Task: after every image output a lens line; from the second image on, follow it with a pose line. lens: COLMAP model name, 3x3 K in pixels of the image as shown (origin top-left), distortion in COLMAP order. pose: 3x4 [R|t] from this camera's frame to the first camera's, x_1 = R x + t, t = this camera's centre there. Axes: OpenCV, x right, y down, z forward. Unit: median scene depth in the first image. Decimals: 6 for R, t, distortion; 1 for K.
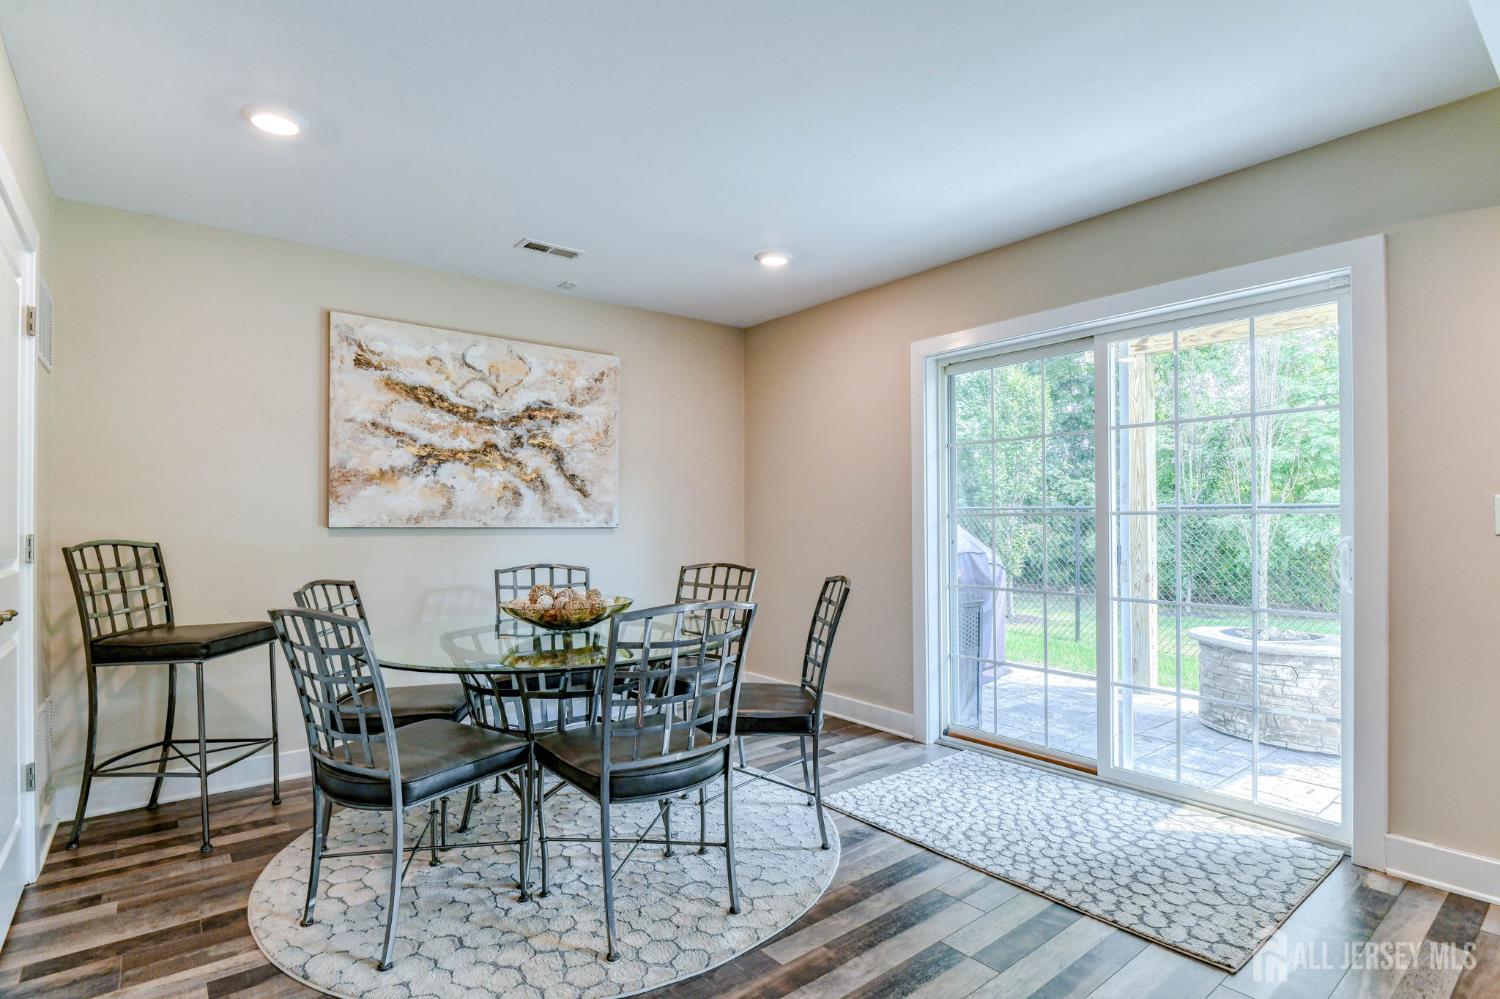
lens RADIAL K [[753.8, 0, 752.3], [0, 753.8, 510.8], [0, 0, 1]] dist [-0.002295, -0.001317]
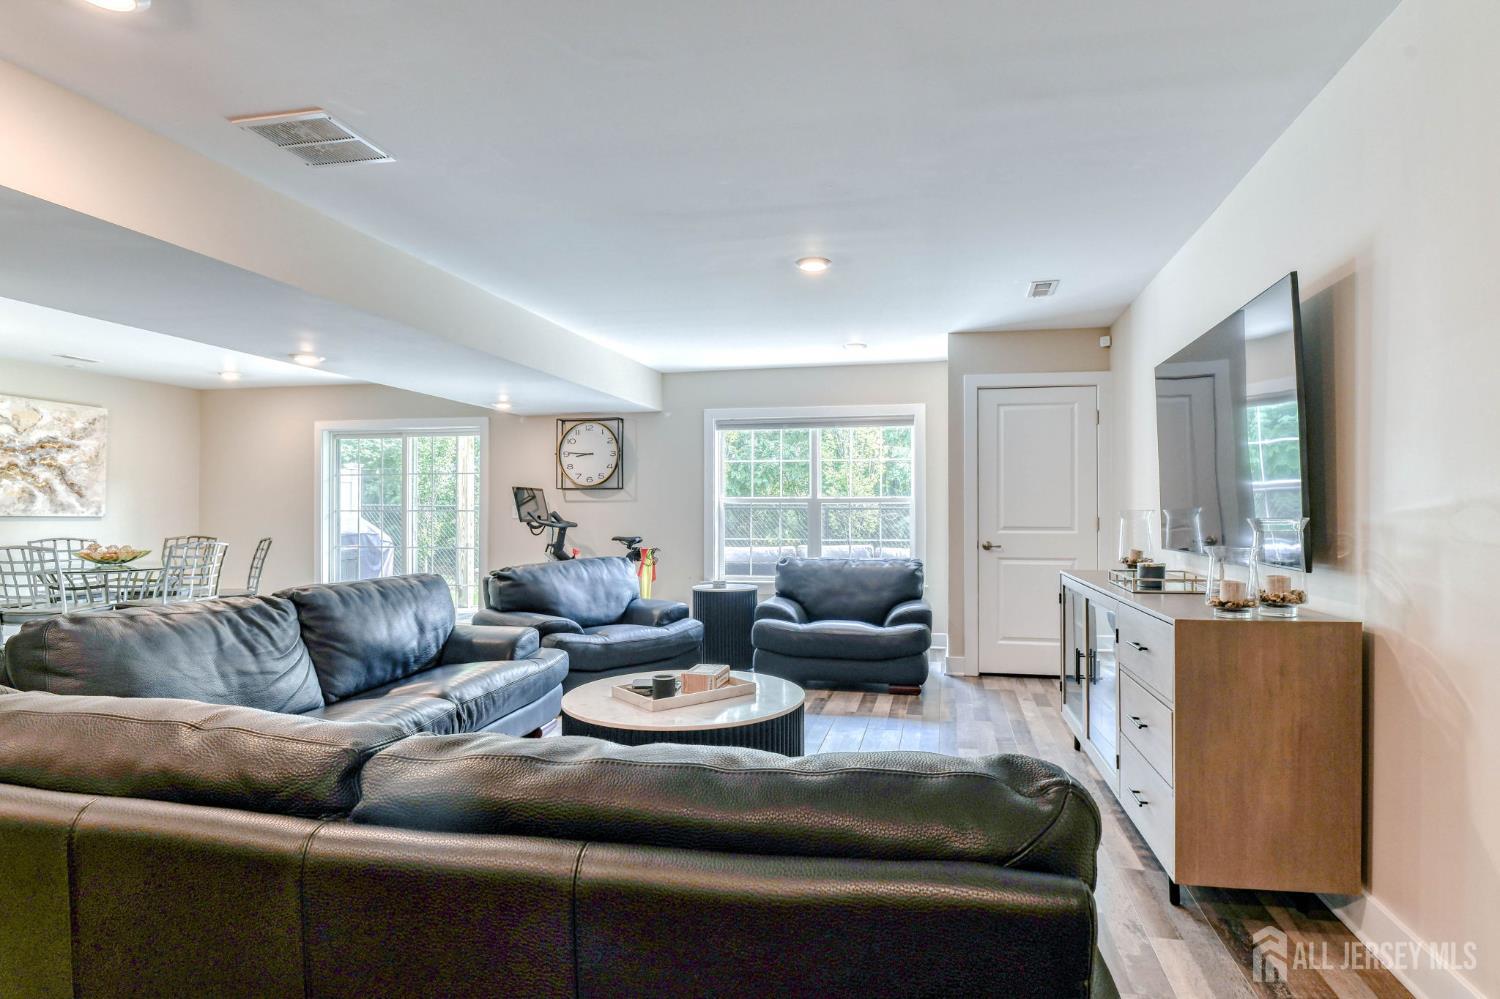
lens RADIAL K [[753.8, 0, 755.4], [0, 753.8, 506.5], [0, 0, 1]] dist [-0.002295, -0.001317]
pose [[0.777806, 0.013131, 0.628367, -0.117261], [-0.013783, 0.999898, -0.003834, -0.013102], [-0.628353, -0.005678, 0.777907, -1.182275]]
